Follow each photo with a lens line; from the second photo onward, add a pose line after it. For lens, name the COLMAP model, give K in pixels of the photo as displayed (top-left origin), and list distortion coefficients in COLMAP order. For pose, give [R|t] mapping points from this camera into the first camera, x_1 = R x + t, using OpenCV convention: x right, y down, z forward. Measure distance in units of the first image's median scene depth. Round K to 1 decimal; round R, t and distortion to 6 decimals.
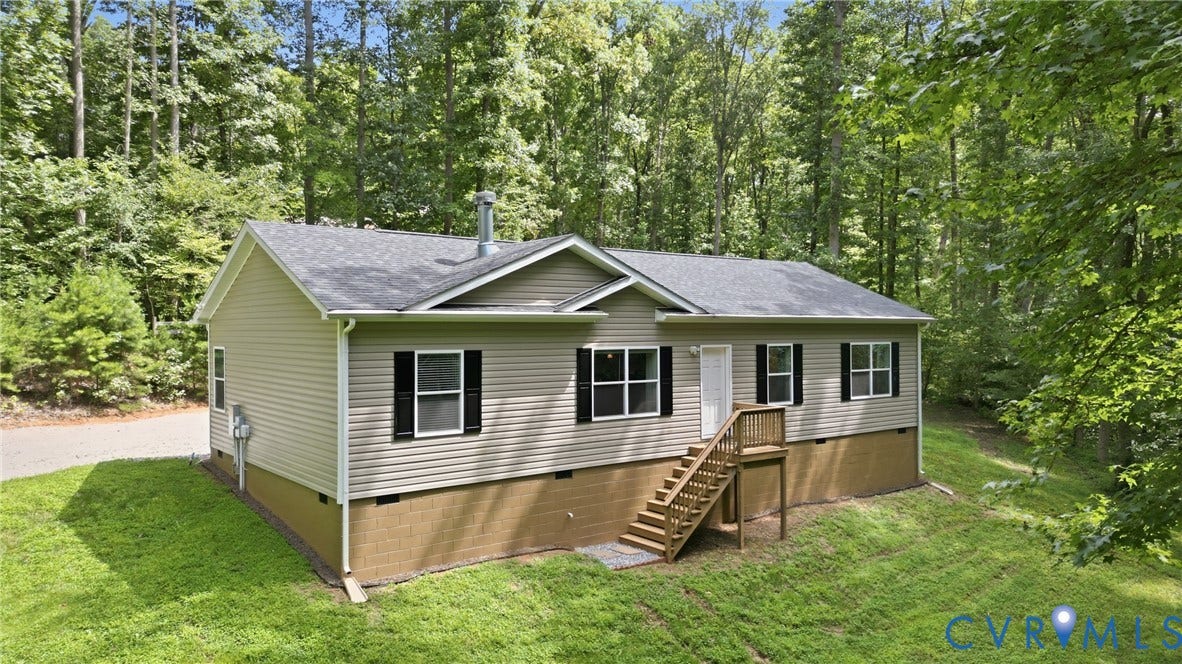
lens RADIAL K [[836.3, 0, 591.0], [0, 836.3, 332.0], [0, 0, 1]] dist [-0.004682, -0.004707]
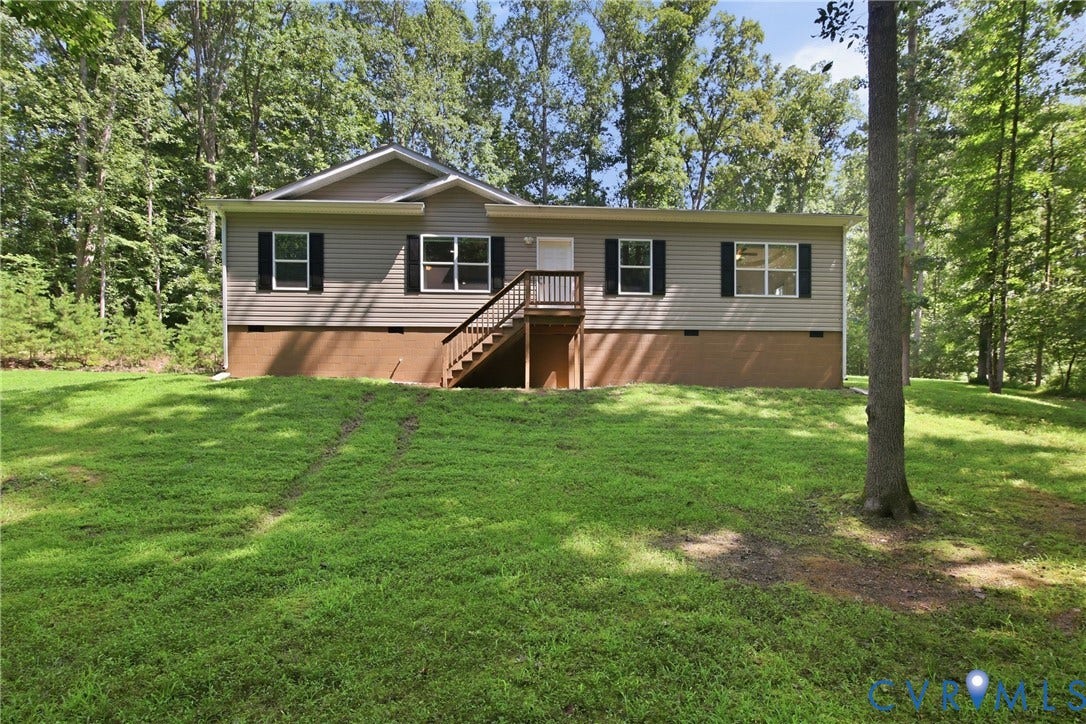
lens RADIAL K [[493.8, 0, 546.5], [0, 493.8, 356.1], [0, 0, 1]] dist [-0.001126, -0.000242]
pose [[0.830733, 0.165021, -0.531648, 0.495187], [-0.026013, 0.965515, 0.259044, -0.002597], [0.556062, -0.201367, 0.806378, 0.381083]]
